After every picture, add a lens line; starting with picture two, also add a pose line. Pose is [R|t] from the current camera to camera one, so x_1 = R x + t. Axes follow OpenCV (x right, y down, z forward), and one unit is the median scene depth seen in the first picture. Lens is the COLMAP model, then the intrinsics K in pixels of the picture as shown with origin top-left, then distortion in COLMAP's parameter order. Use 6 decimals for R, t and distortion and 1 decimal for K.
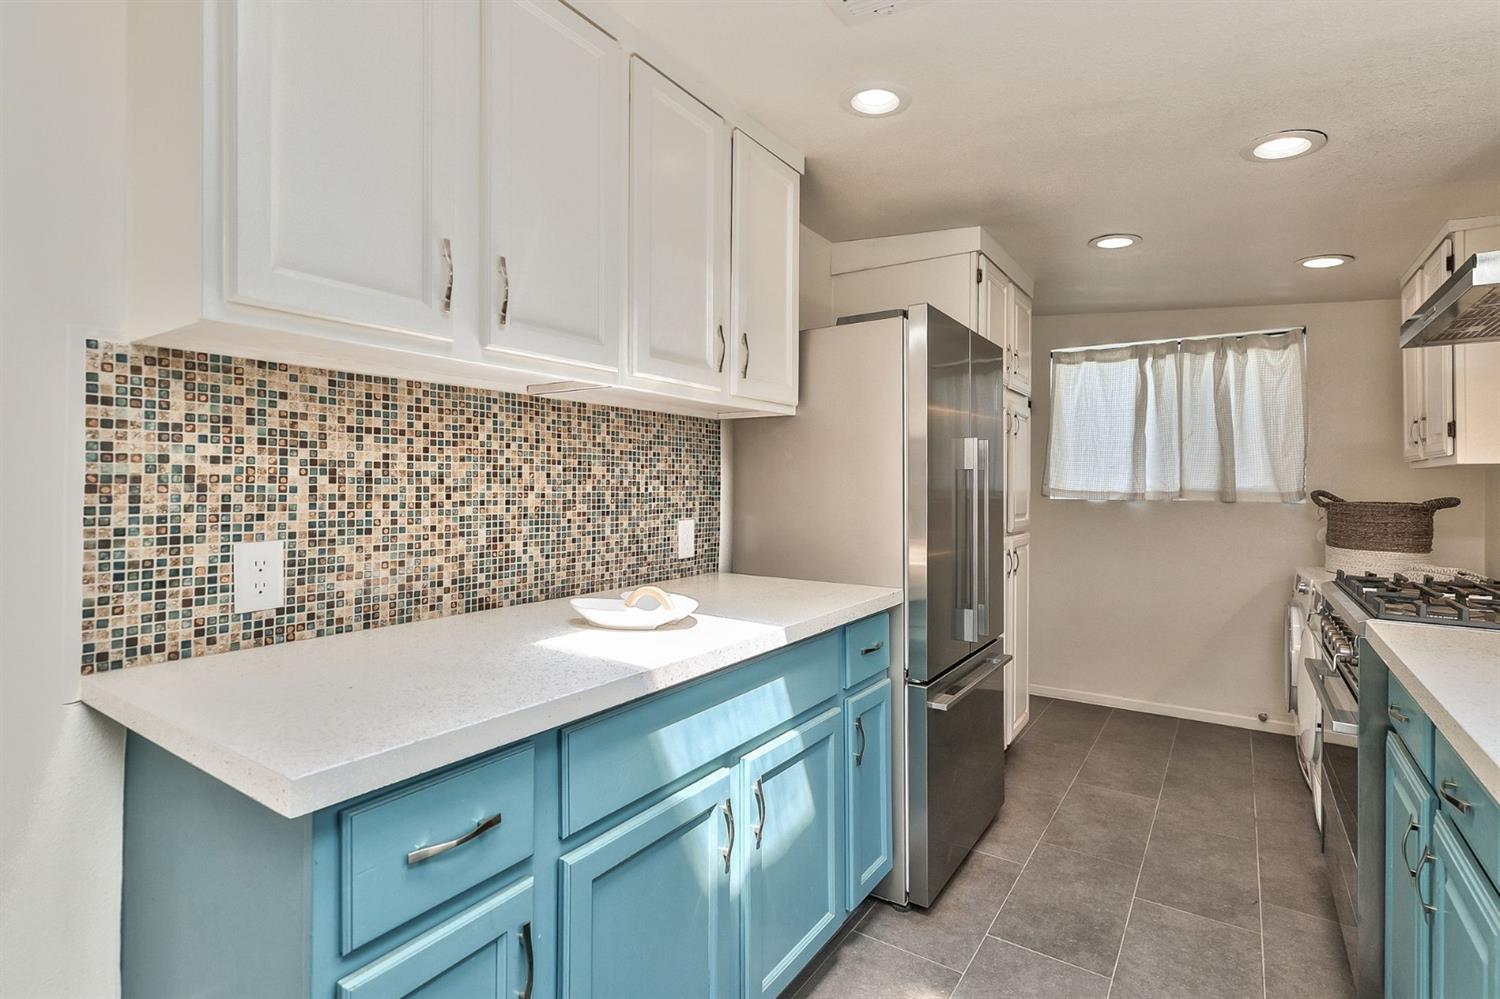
lens RADIAL K [[705.7, 0, 745.8], [0, 705.7, 478.0], [0, 0, 1]] dist [0.001369, 0.000276]
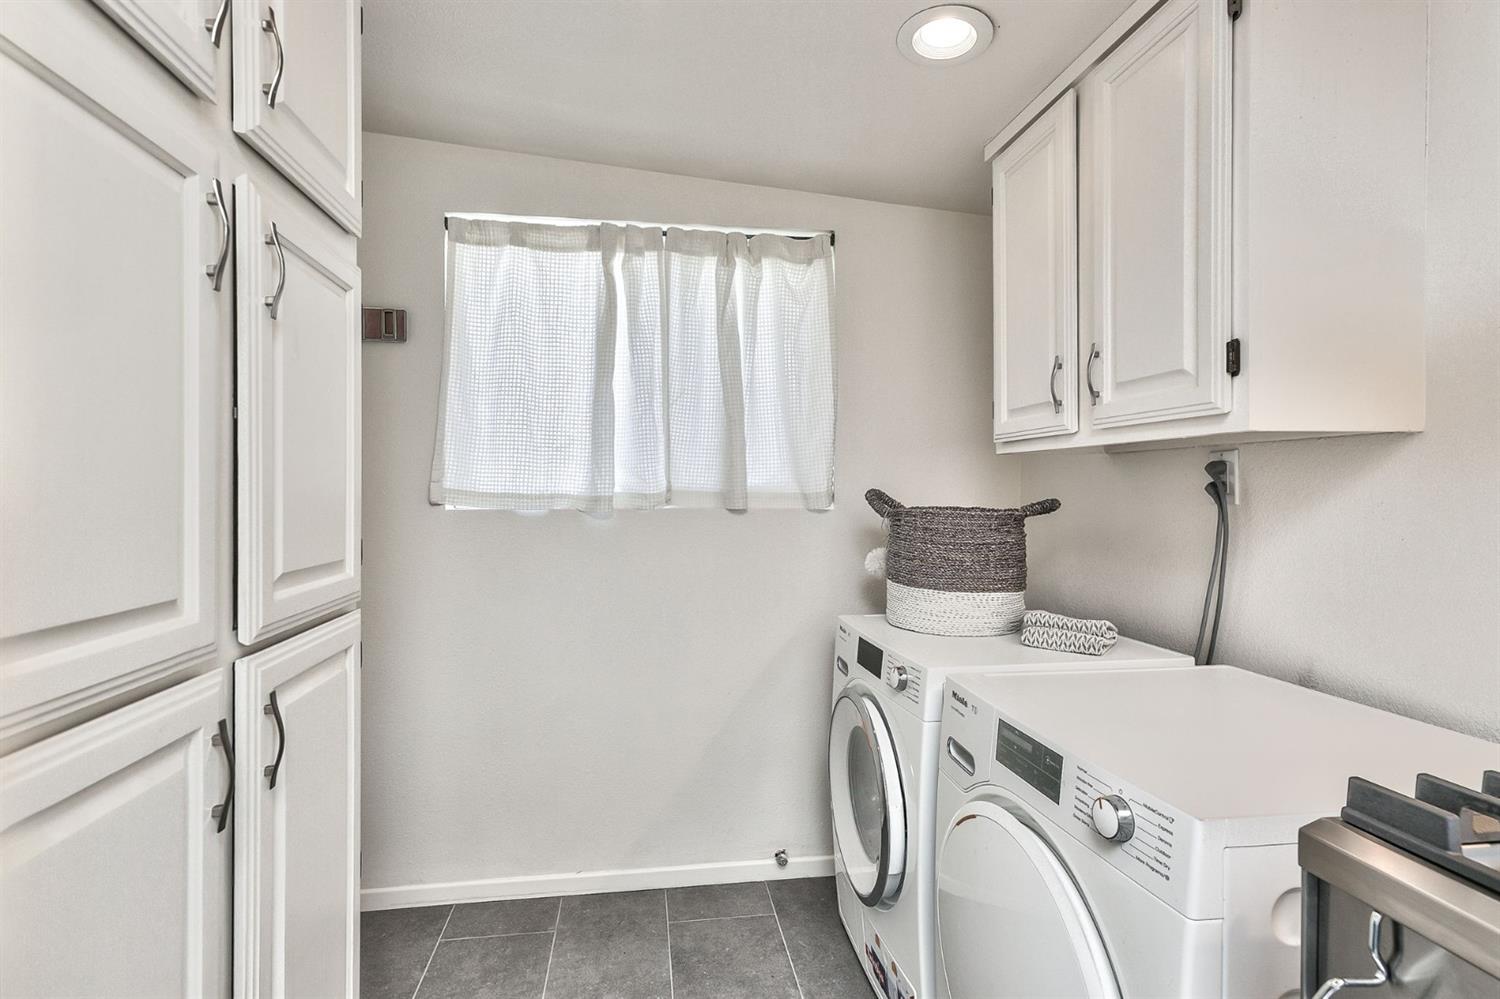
lens RADIAL K [[763.0, 0, 750.0], [0, 763.0, 499.5], [0, 0, 1]] dist [-0.002980, -0.000411]
pose [[0.742246, -0.014957, 0.669961, 0.252495], [-0.002193, 0.999691, 0.024748, 0.008925], [-0.670124, -0.019838, 0.741984, 0.499195]]
